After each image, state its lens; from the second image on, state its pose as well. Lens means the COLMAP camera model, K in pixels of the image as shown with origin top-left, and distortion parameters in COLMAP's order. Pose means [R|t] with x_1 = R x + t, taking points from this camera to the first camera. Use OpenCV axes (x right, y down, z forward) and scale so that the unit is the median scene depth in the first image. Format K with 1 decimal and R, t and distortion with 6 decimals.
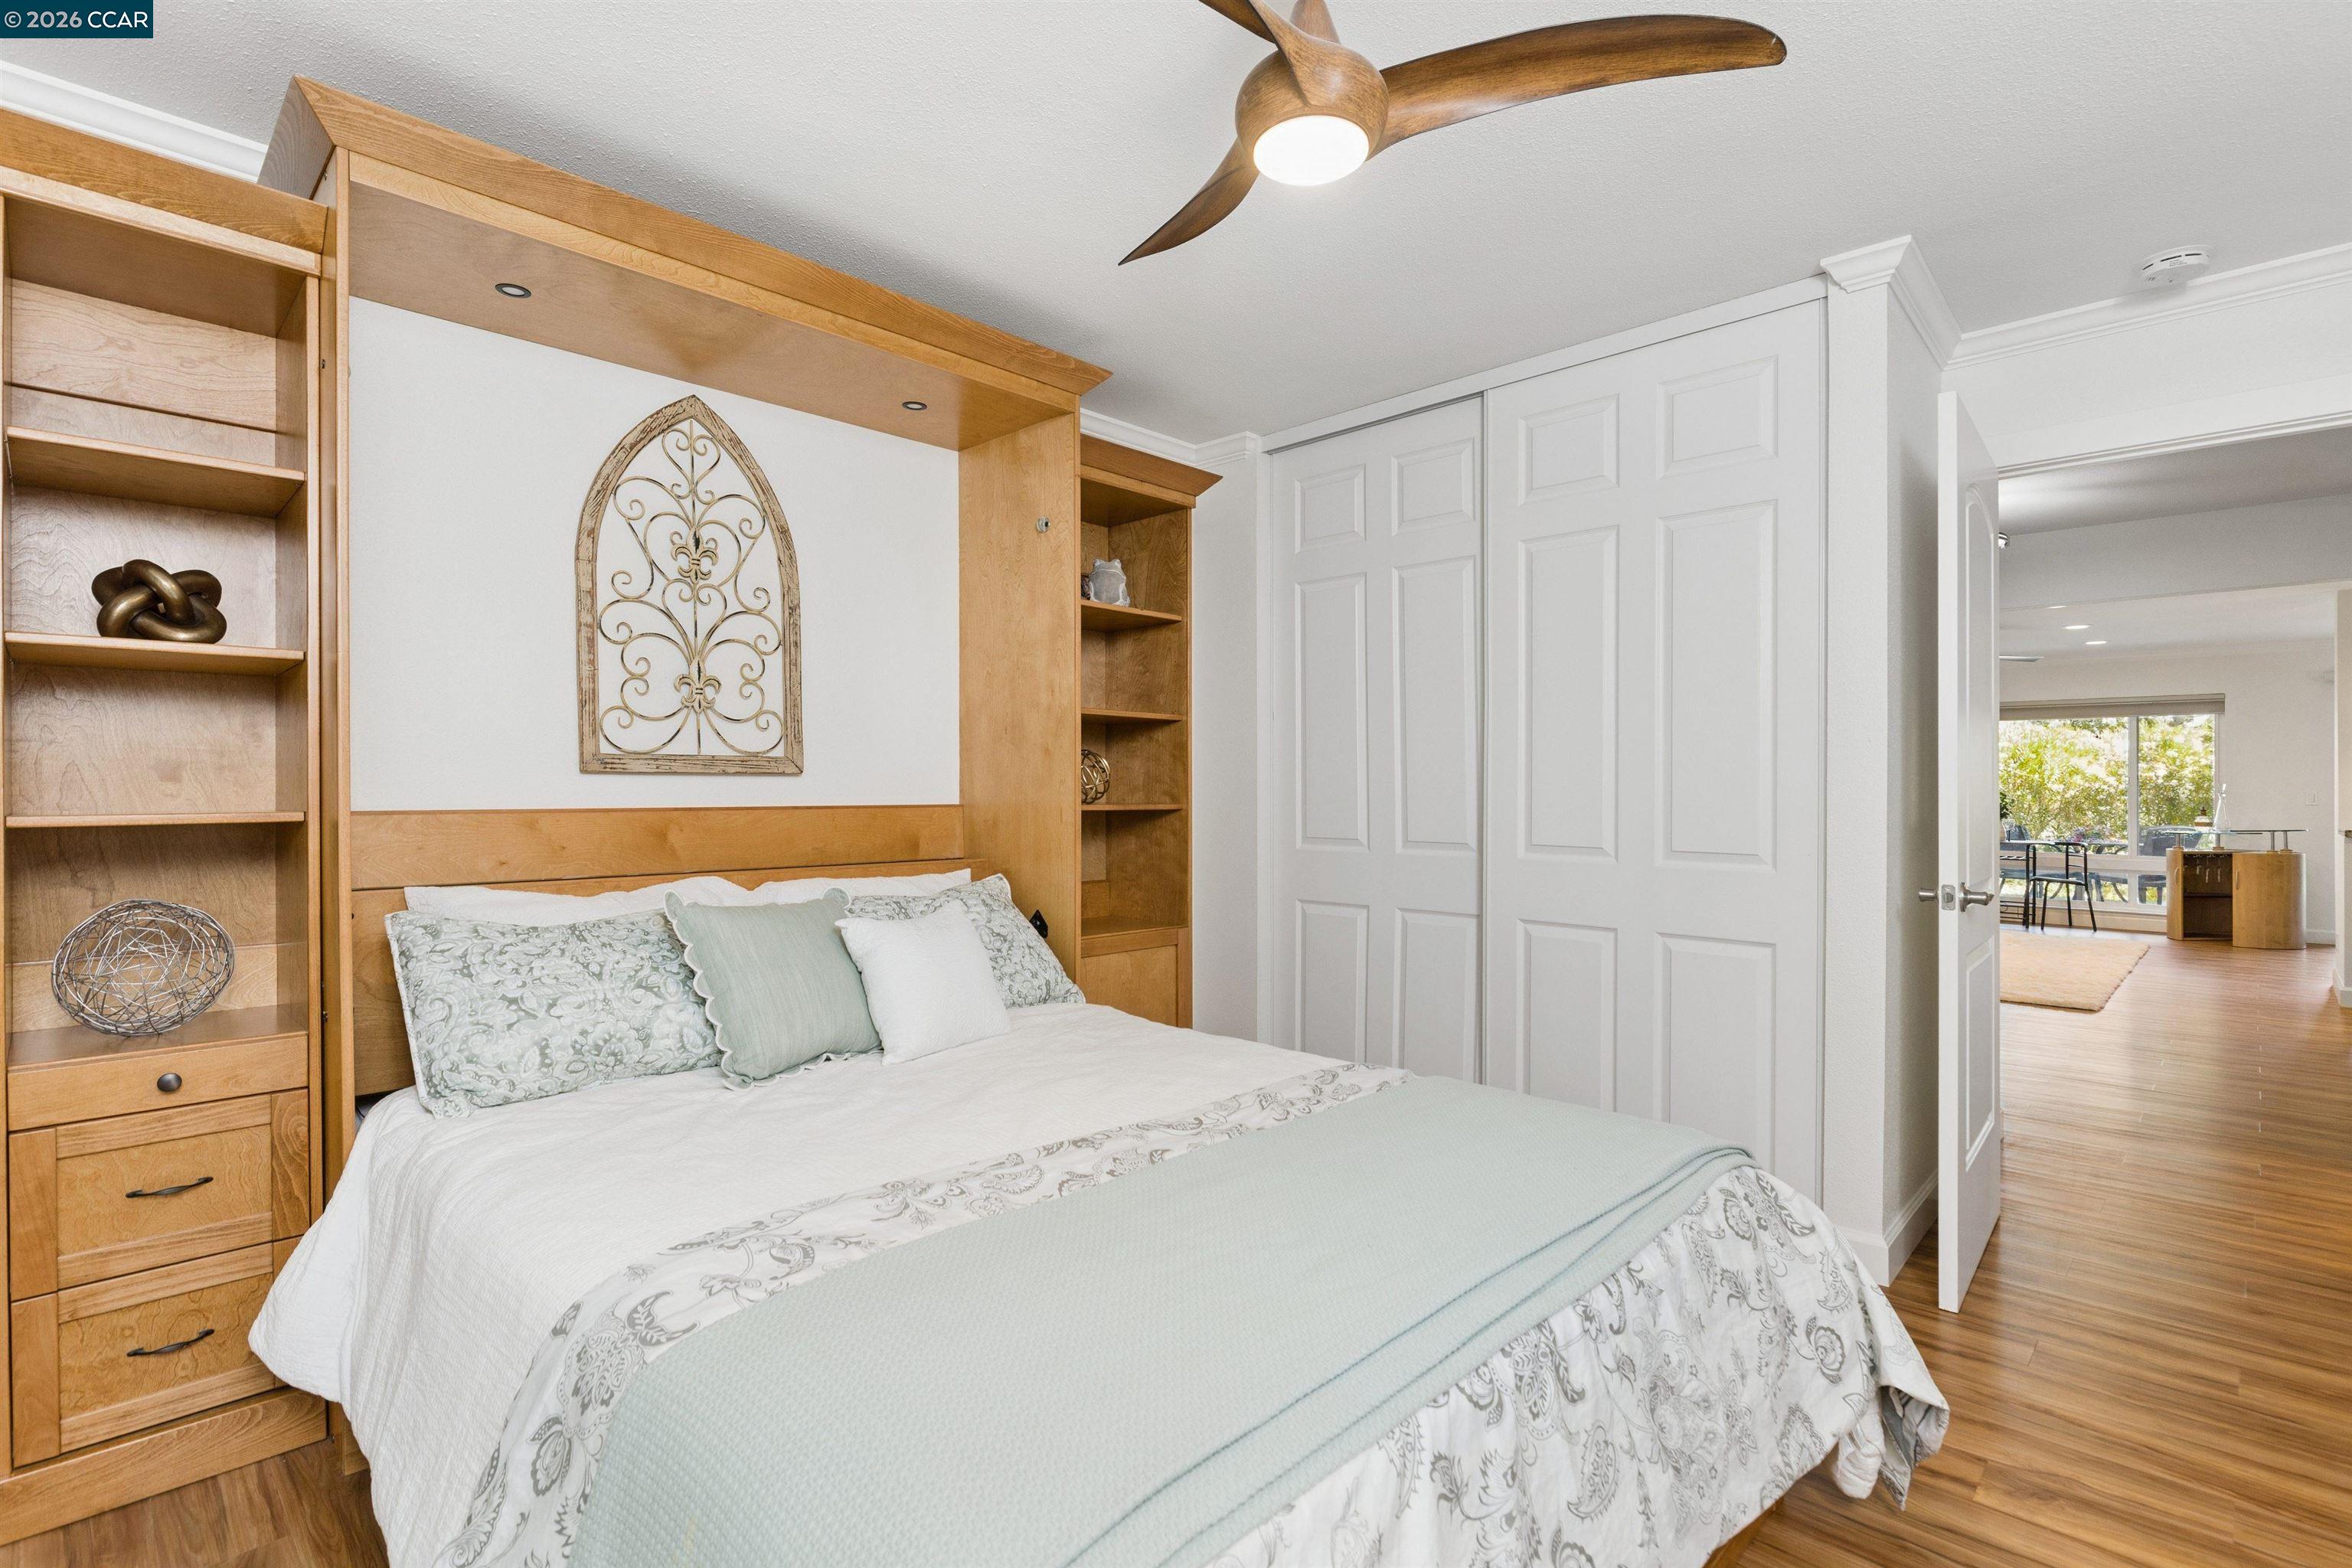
lens RADIAL K [[1091.5, 0, 1197.2], [0, 1091.5, 786.1], [0, 0, 1]] dist [-0.002450, 0.001533]
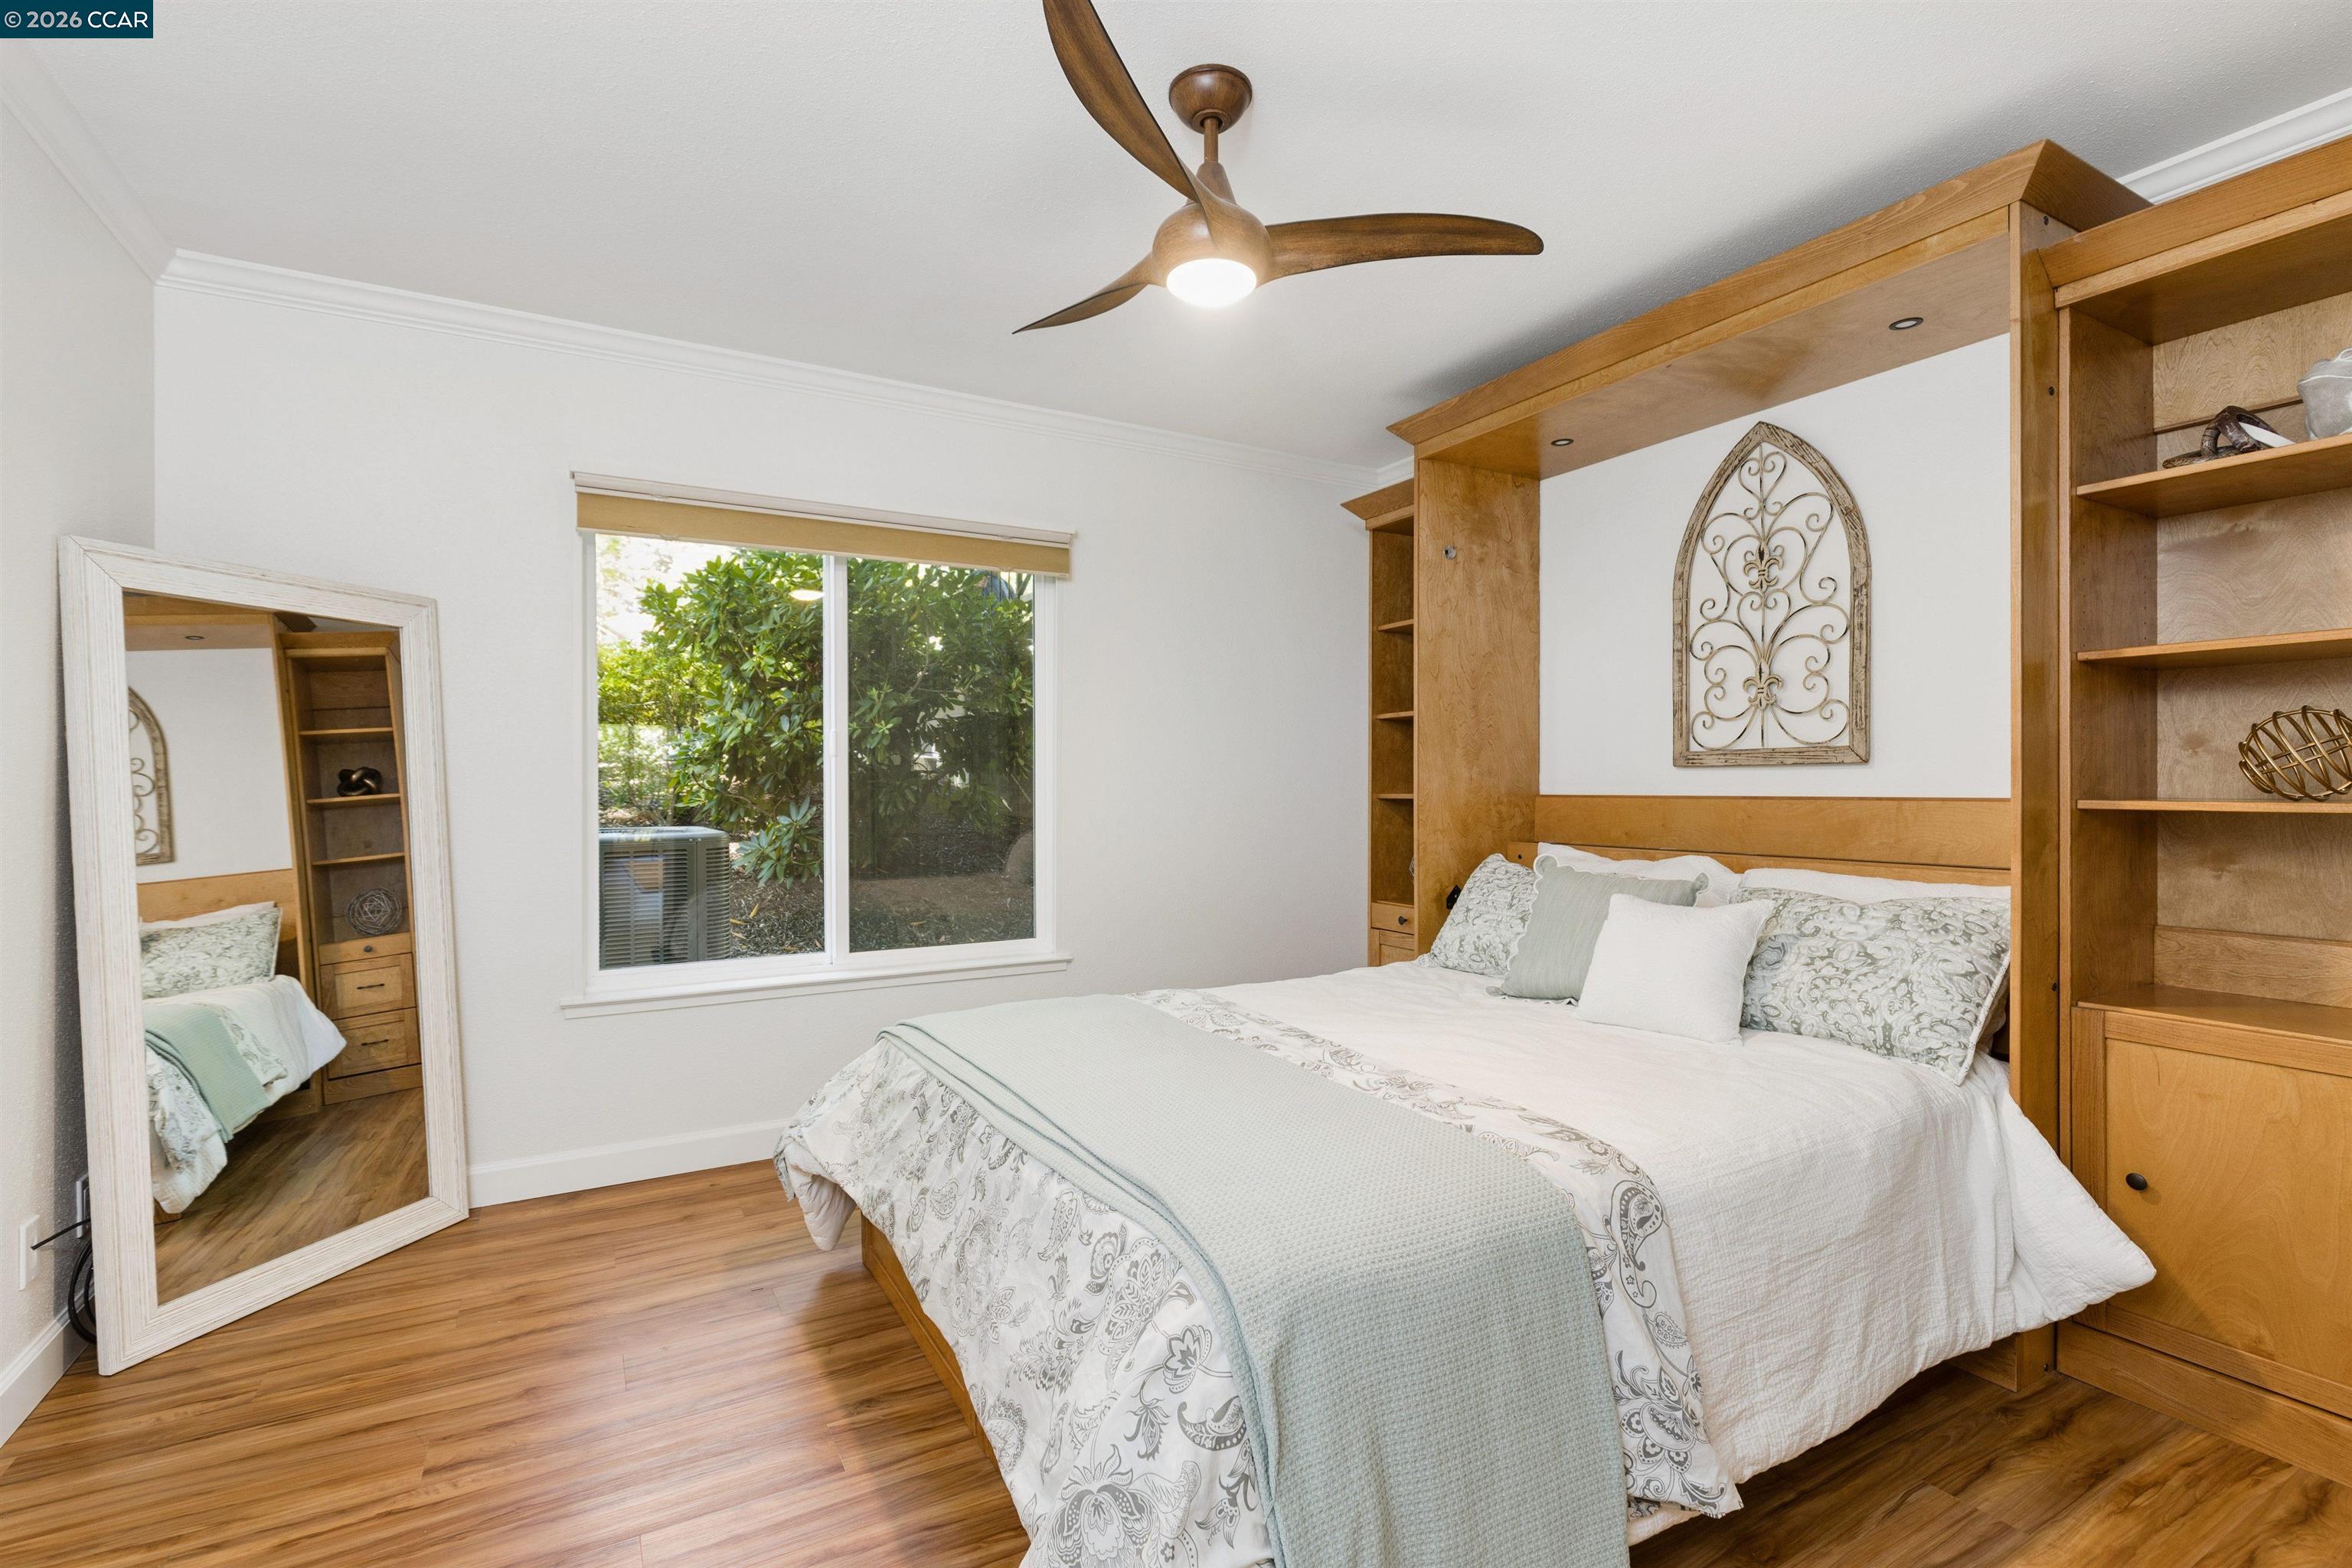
lens RADIAL K [[1091.5, 0, 1175.3], [0, 1091.5, 788.2], [0, 0, 1]] dist [-0.002450, 0.001533]
pose [[-0.286592, 0.002740, -0.958049, 0.768926], [0.005046, 0.999986, 0.001351, 0.006927], [0.958039, -0.004447, -0.286602, 0.756385]]
